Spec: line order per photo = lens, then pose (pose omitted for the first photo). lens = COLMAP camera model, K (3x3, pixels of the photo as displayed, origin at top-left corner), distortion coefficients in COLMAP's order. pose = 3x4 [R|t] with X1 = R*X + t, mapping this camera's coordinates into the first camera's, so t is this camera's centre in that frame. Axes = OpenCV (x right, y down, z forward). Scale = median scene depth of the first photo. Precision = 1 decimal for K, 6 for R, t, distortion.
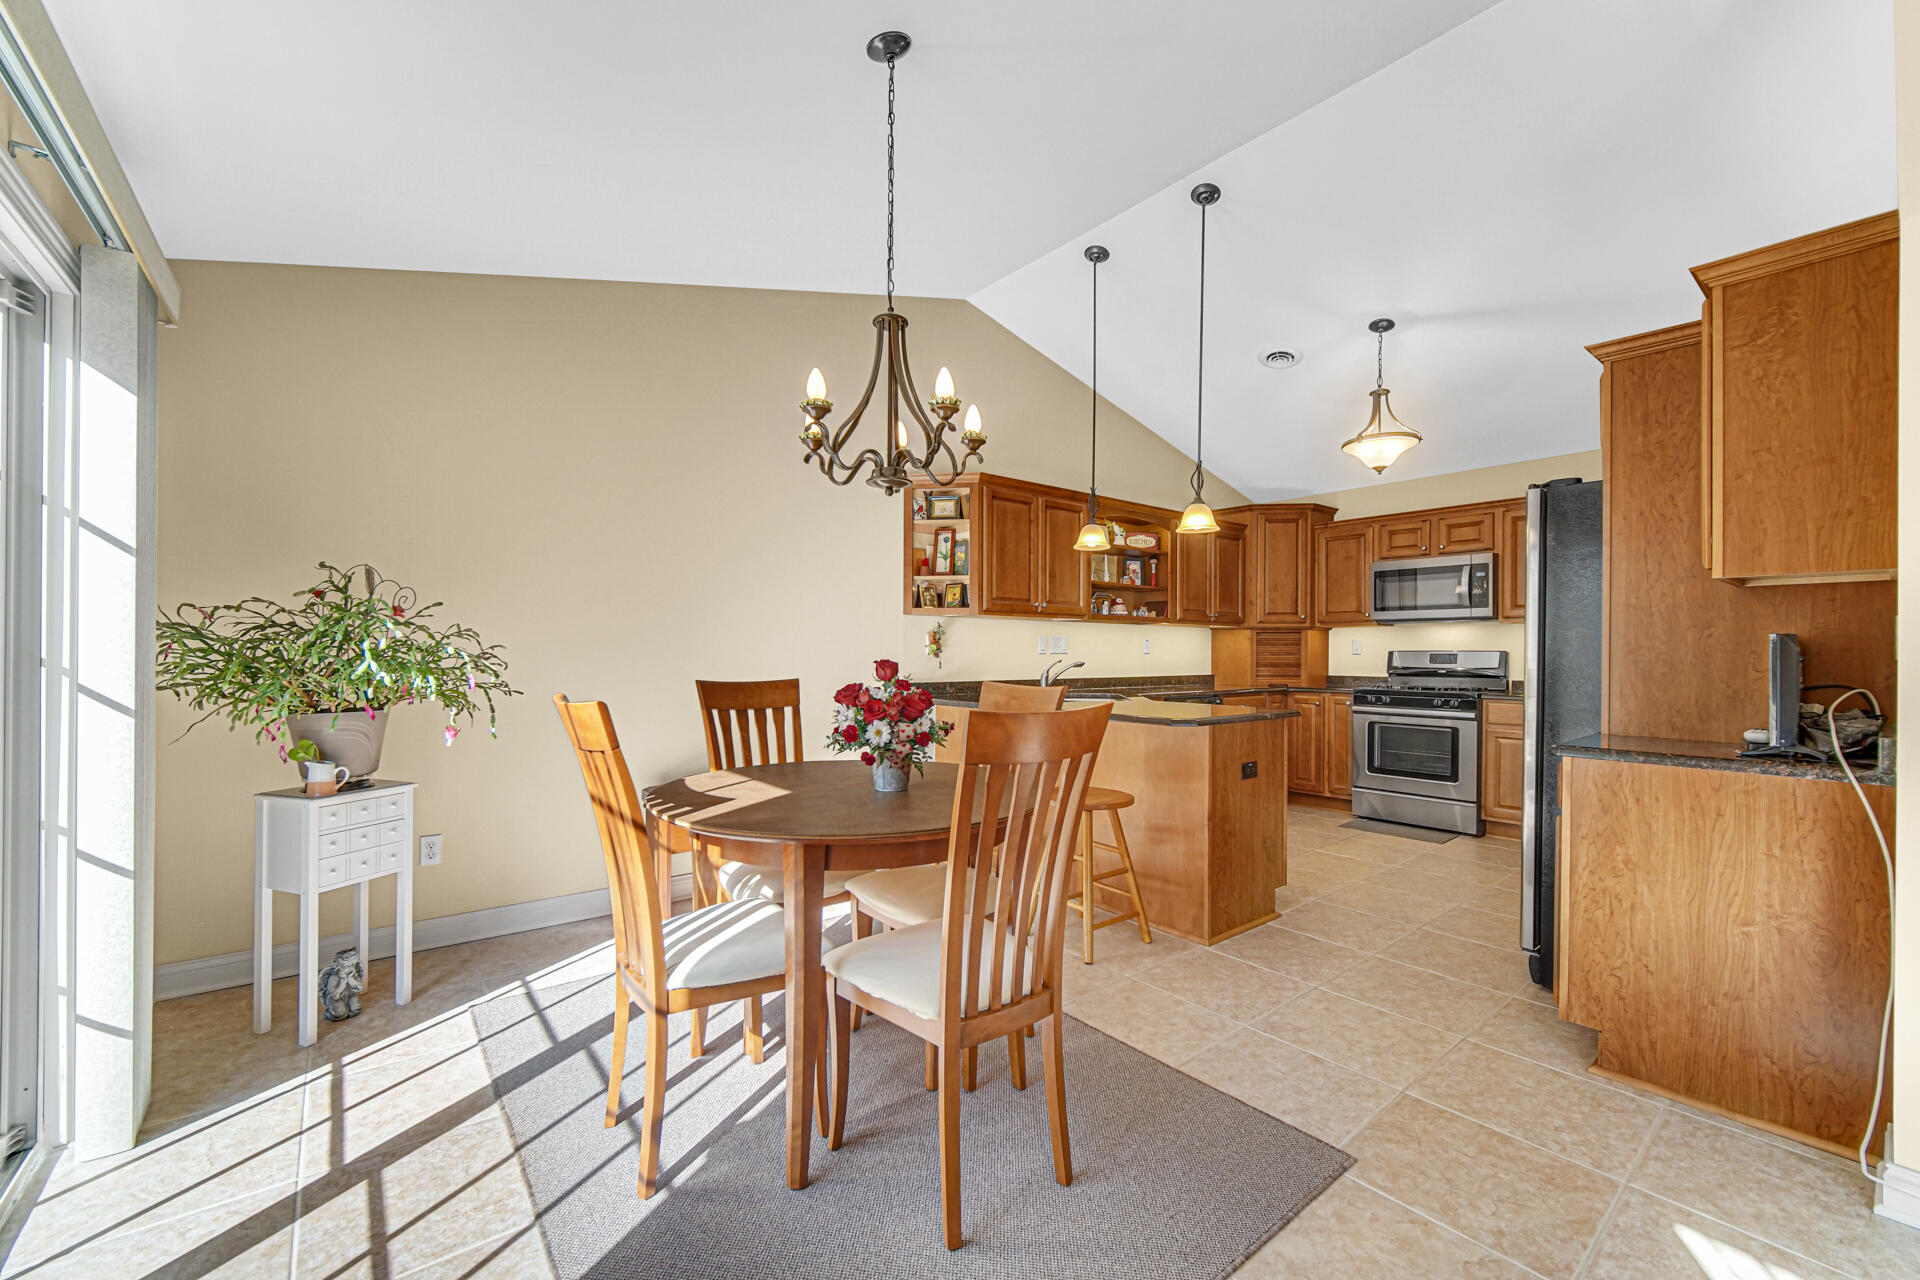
lens RADIAL K [[770.3, 0, 949.4], [0, 770.3, 653.0], [0, 0, 1]] dist [-0.002132, -0.000125]
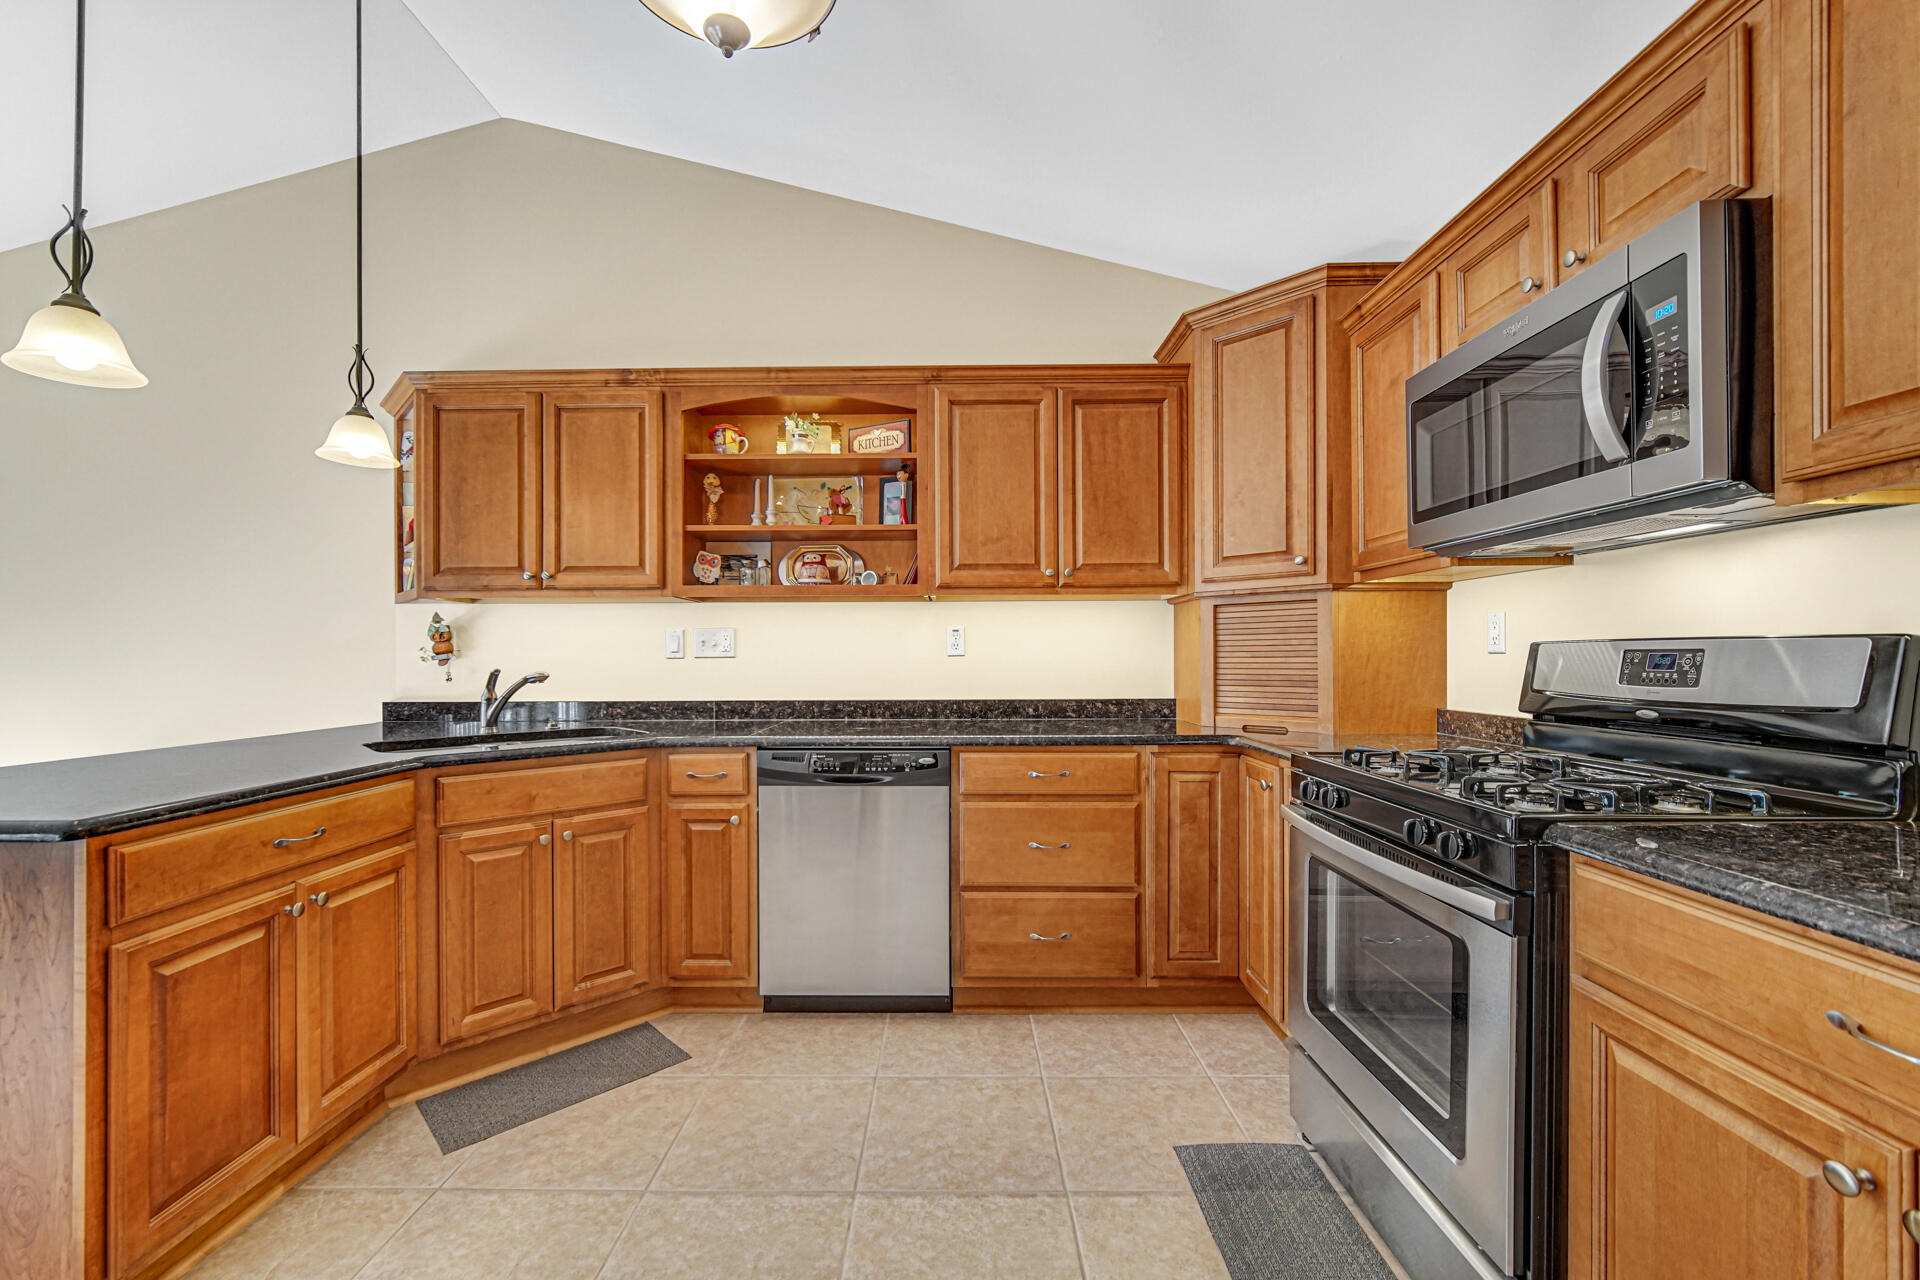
lens RADIAL K [[770.3, 0, 944.9], [0, 770.3, 658.3], [0, 0, 1]] dist [-0.002132, -0.000125]
pose [[0.771879, -0.006247, -0.635739, 0.734607], [0.006174, 0.999978, -0.002329, 0.004210], [0.635739, -0.002127, 0.771901, 0.745666]]
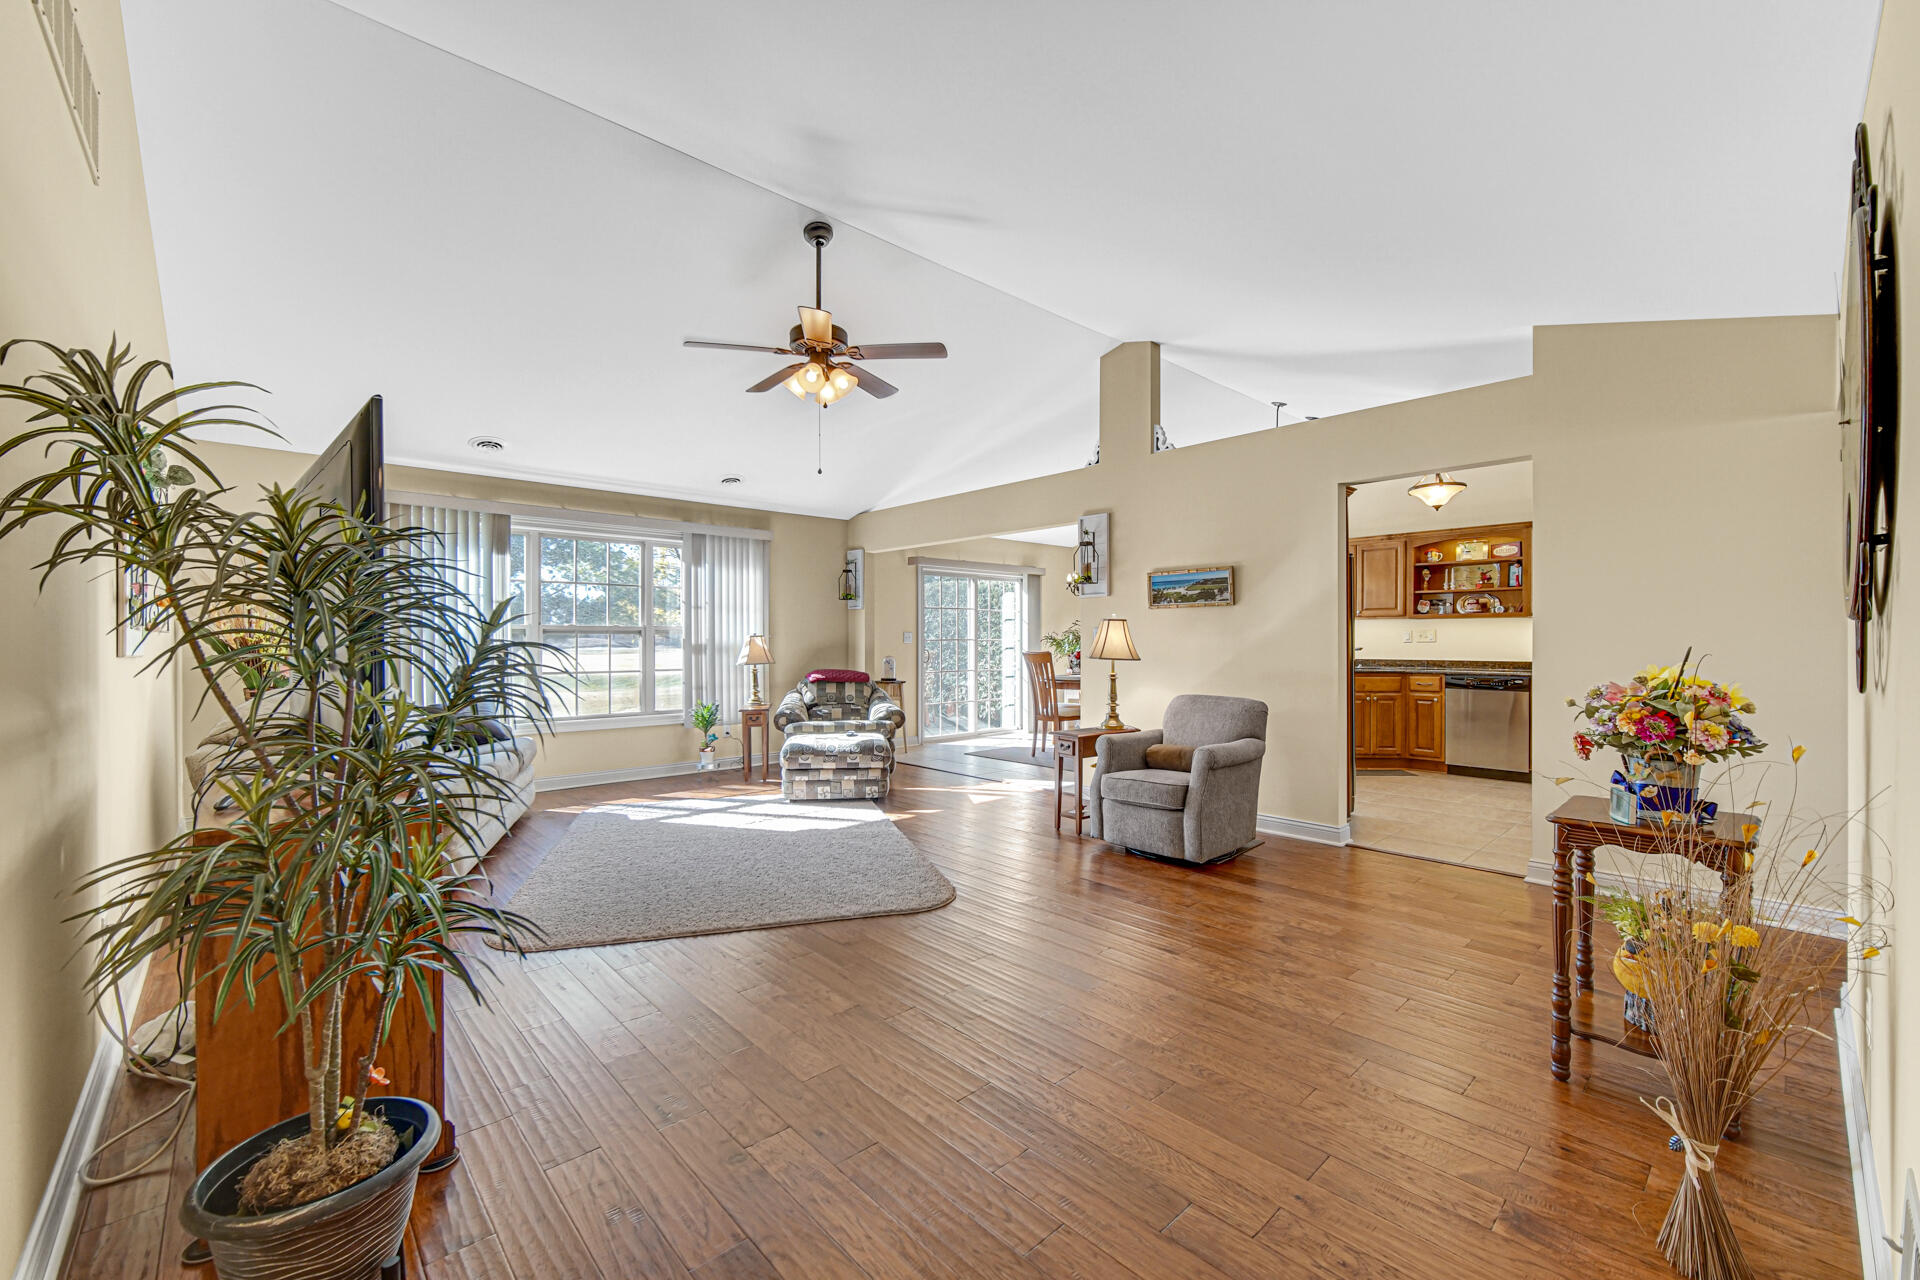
lens RADIAL K [[770.3, 0, 964.0], [0, 770.3, 638.8], [0, 0, 1]] dist [-0.002132, -0.000125]
pose [[0.072603, -0.004144, -0.997352, 1.685223], [-0.004304, 0.999981, -0.004469, 0.005021], [0.997352, 0.004617, 0.072584, 0.058218]]
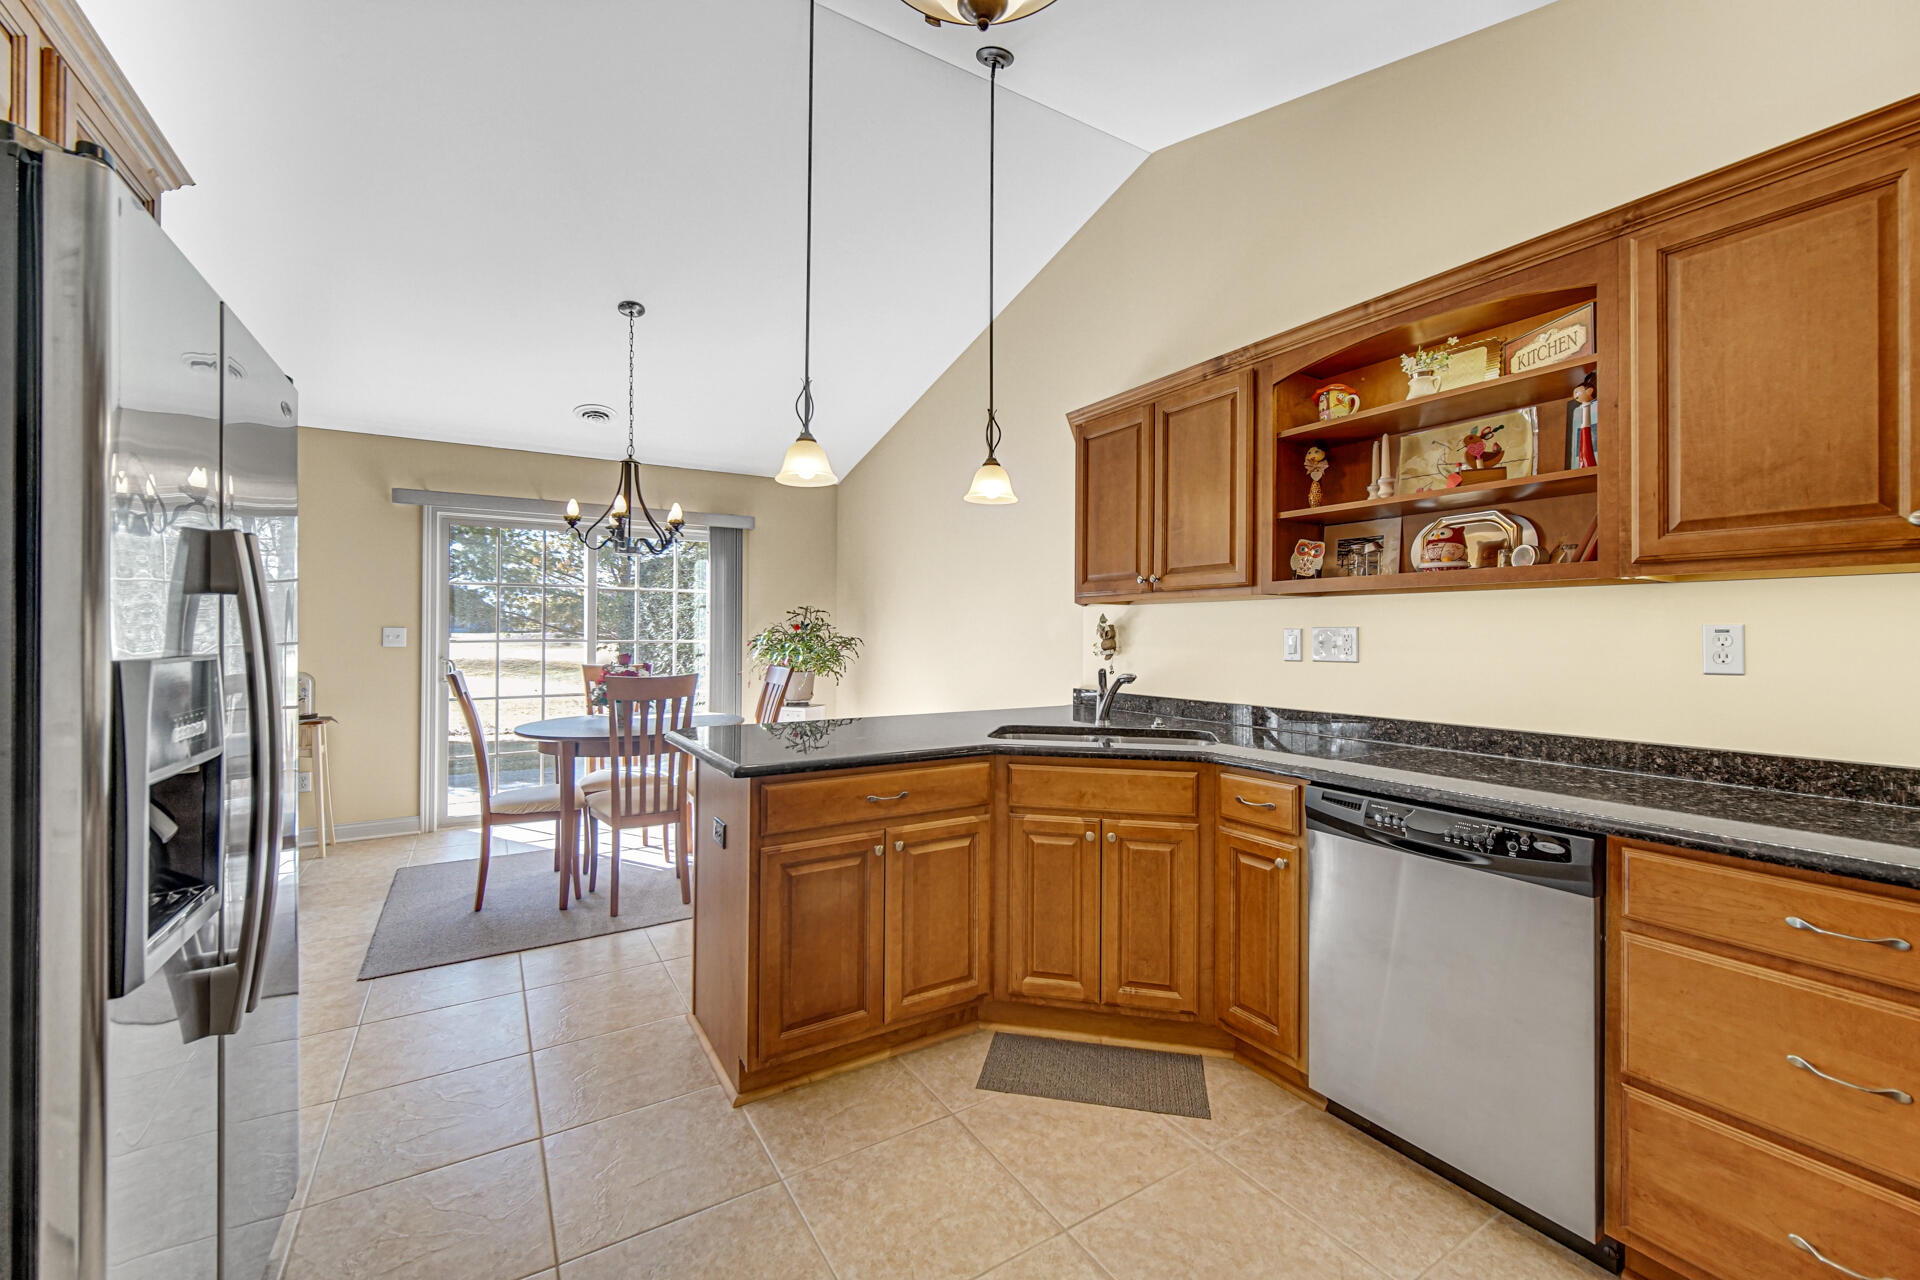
lens RADIAL K [[770.3, 0, 964.7], [0, 770.3, 630.2], [0, 0, 1]] dist [-0.002132, -0.000125]
pose [[-0.116094, -0.010223, -0.993186, 0.747618], [-0.008383, 0.999922, -0.009312, -0.014597], [0.993203, 0.007245, -0.116170, 0.929007]]
